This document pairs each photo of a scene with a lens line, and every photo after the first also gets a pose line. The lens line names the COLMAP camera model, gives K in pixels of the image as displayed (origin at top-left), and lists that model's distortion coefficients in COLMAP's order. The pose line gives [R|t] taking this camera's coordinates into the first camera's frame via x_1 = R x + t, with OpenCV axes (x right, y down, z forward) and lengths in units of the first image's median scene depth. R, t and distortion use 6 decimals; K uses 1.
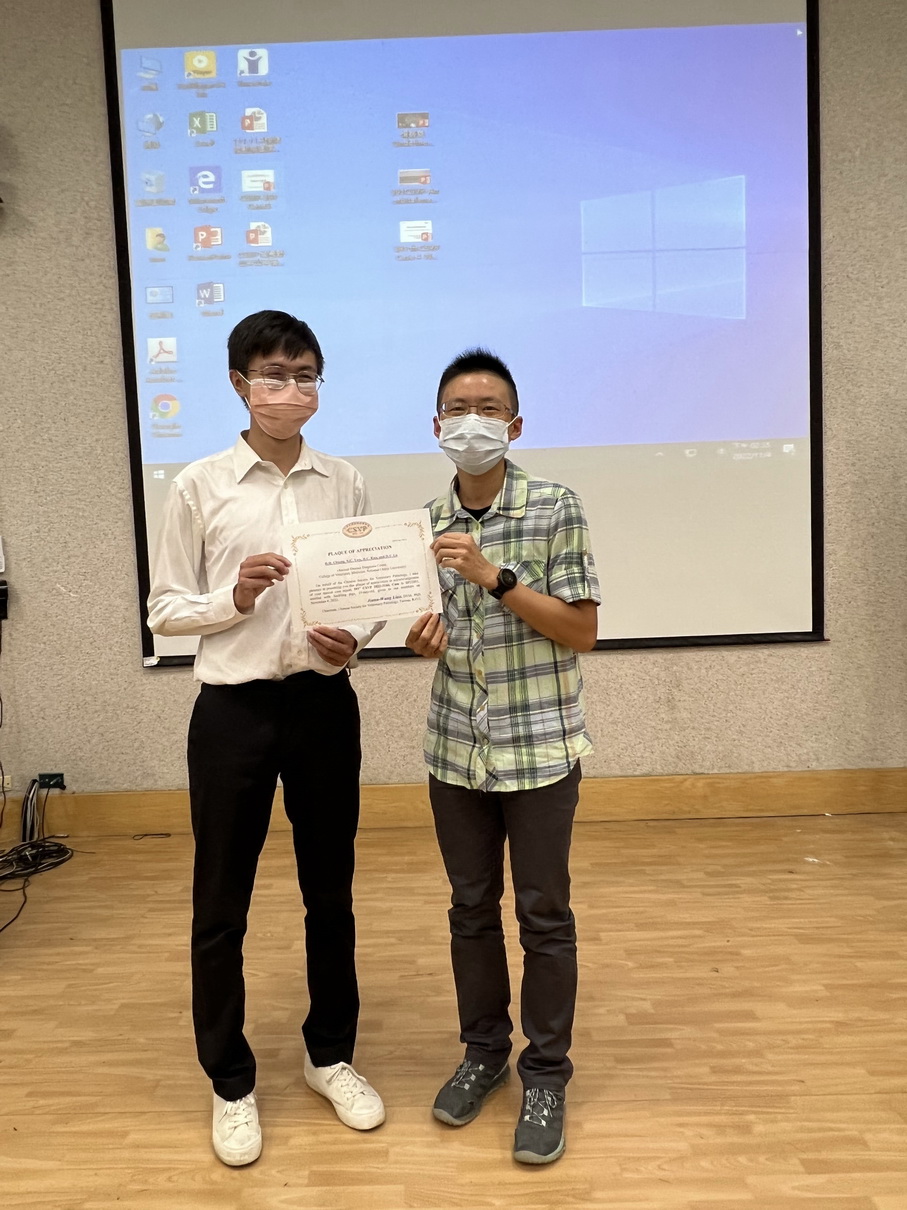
lens RADIAL K [[870.5, 0, 428.7], [0, 870.5, 604.1], [0, 0, 1]] dist [0.006145, -0.010555]
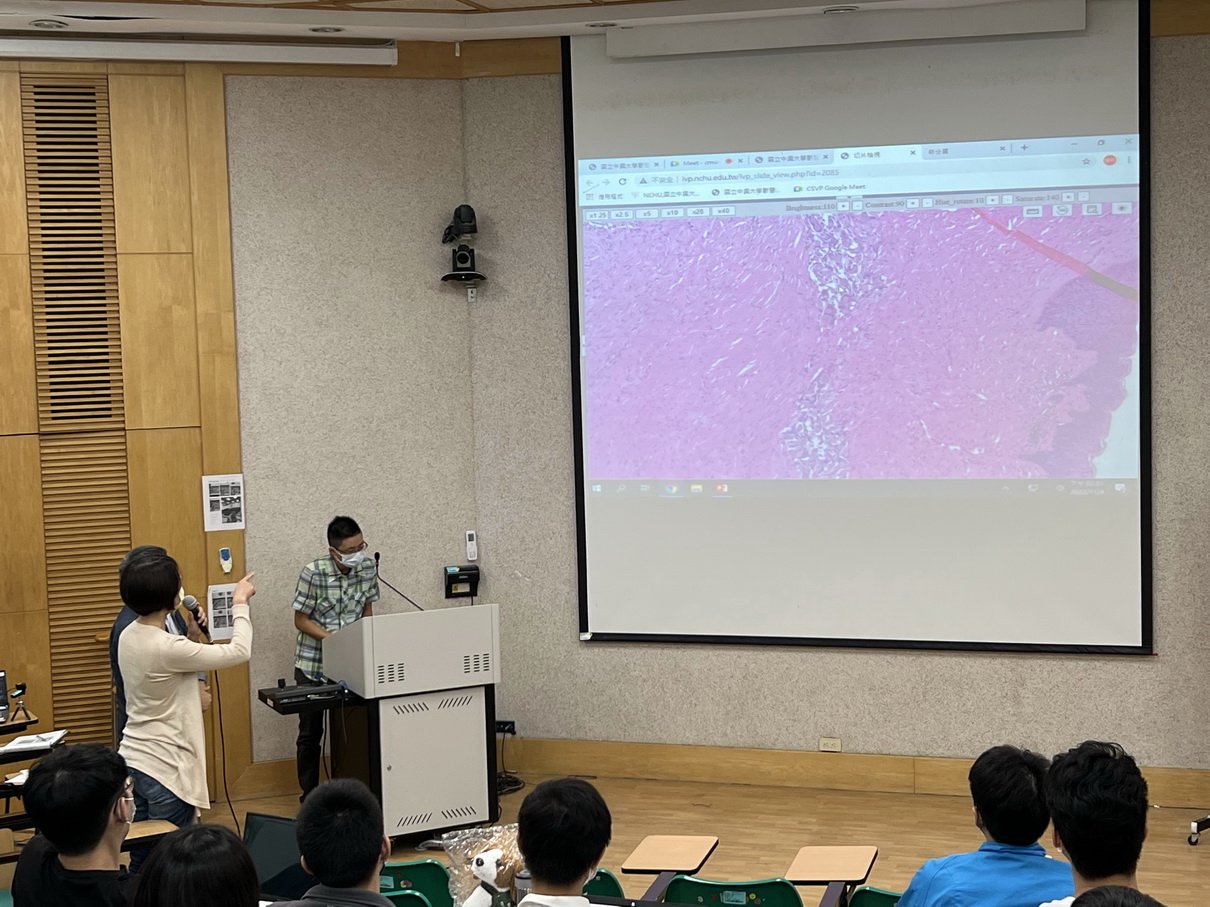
lens RADIAL K [[1890.5, 0, 605.0], [0, 1890.5, 453.5], [0, 0, 1]] dist [0.136107, -0.226462]
pose [[0.967977, 0.034240, -0.248691, 0.390244], [-0.027866, 0.999188, 0.029106, -0.288923], [0.249486, -0.021244, 0.968145, -1.689046]]
